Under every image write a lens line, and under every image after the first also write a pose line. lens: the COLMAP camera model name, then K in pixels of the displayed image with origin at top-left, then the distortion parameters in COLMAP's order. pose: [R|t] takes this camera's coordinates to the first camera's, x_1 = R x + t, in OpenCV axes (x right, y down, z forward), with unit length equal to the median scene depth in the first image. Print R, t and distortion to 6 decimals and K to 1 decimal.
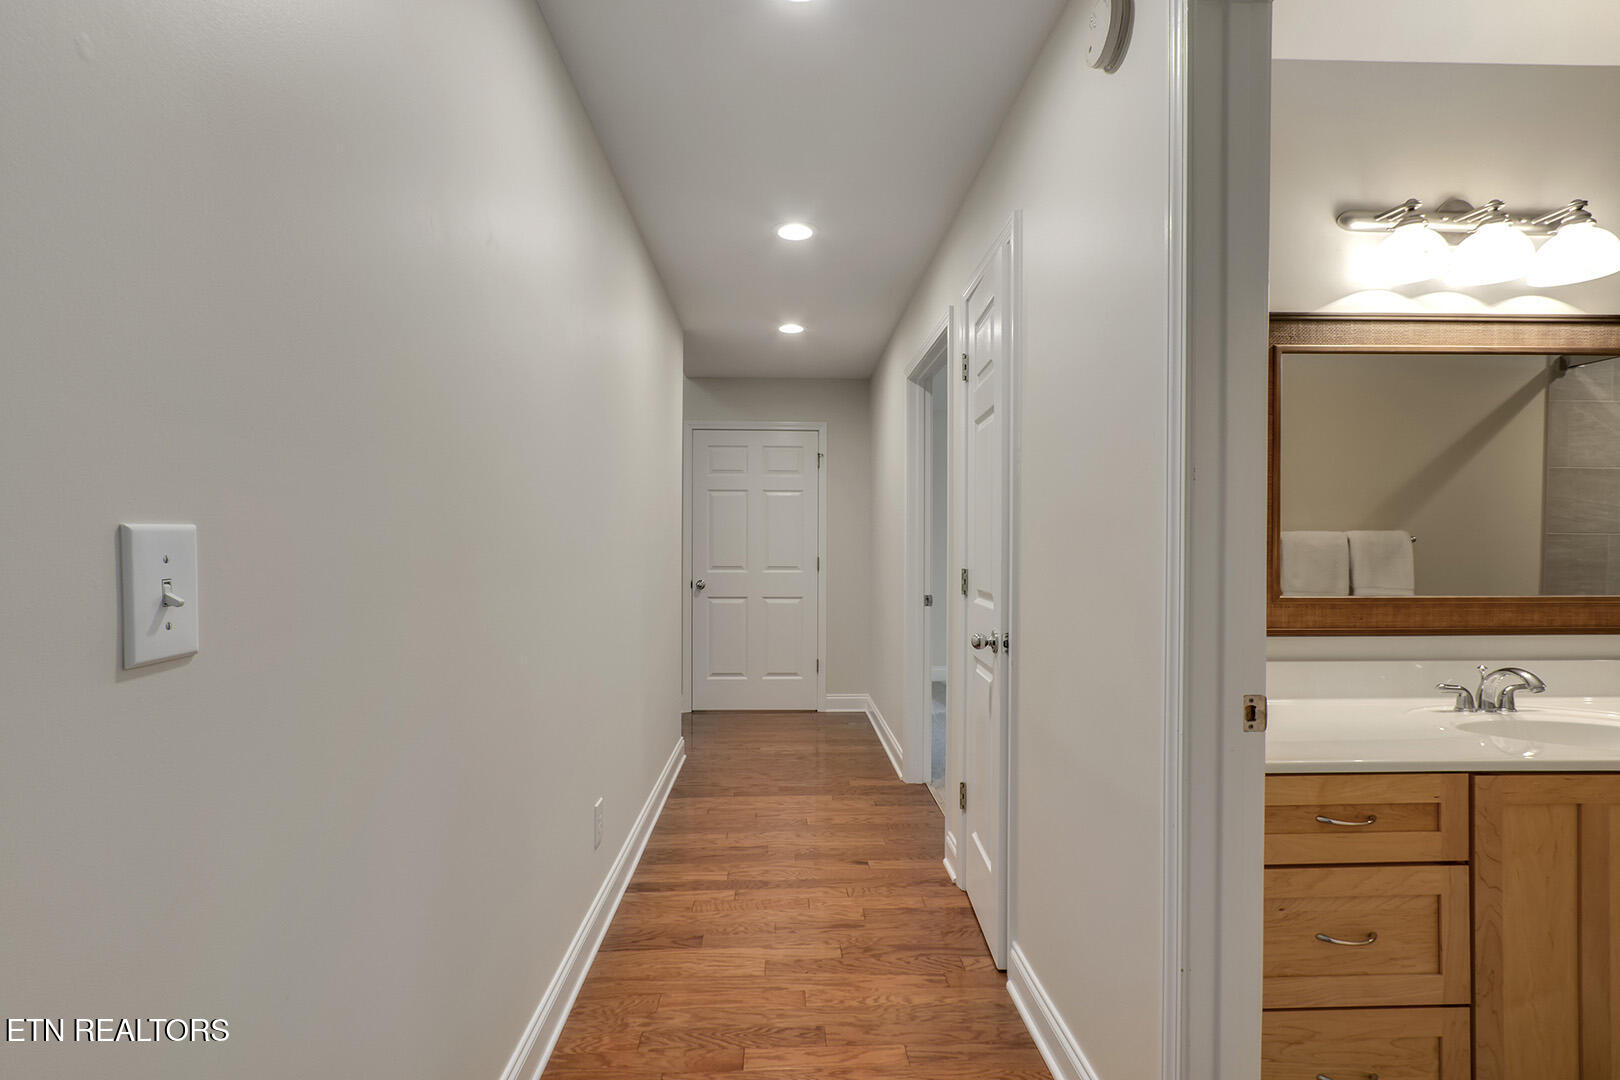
lens RADIAL K [[751.5, 0, 794.2], [0, 751.5, 552.9], [0, 0, 1]] dist [-0.014168, 0.003578]
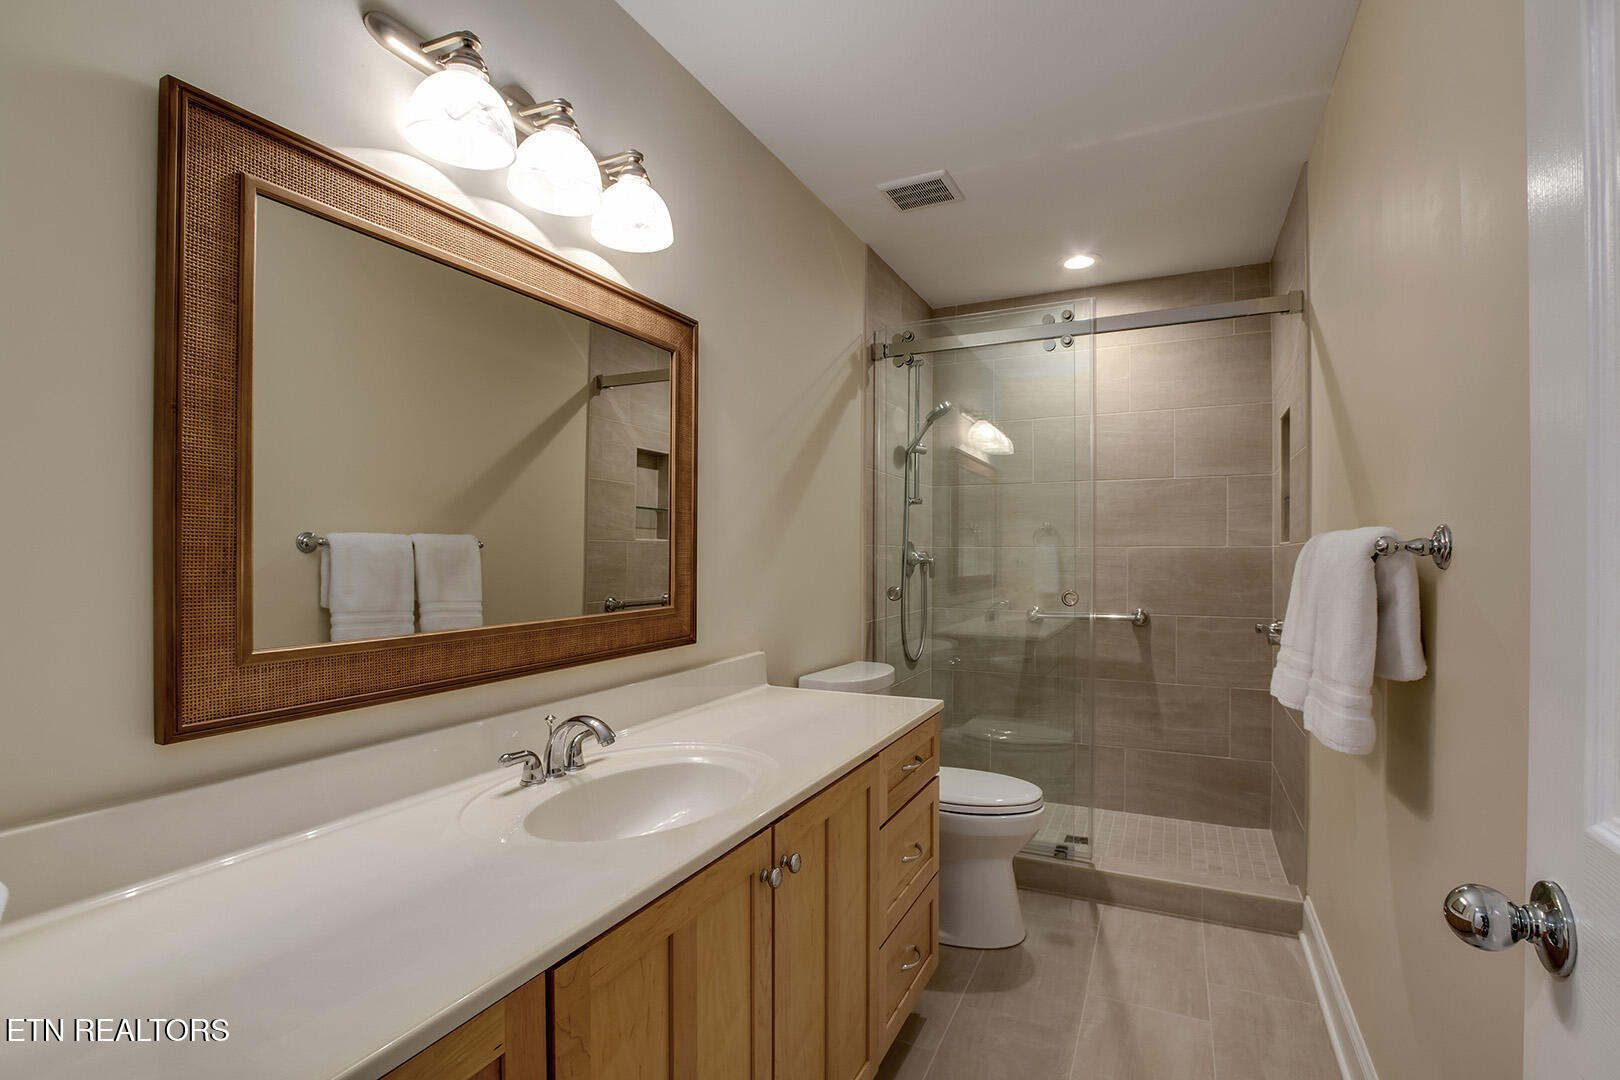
lens RADIAL K [[751.5, 0, 801.2], [0, 751.5, 549.3], [0, 0, 1]] dist [-0.014168, 0.003578]
pose [[0.464220, 0.002754, 0.885715, 0.364283], [0.005719, 0.999965, -0.006107, -0.008653], [-0.885701, 0.007901, 0.464188, 0.414211]]
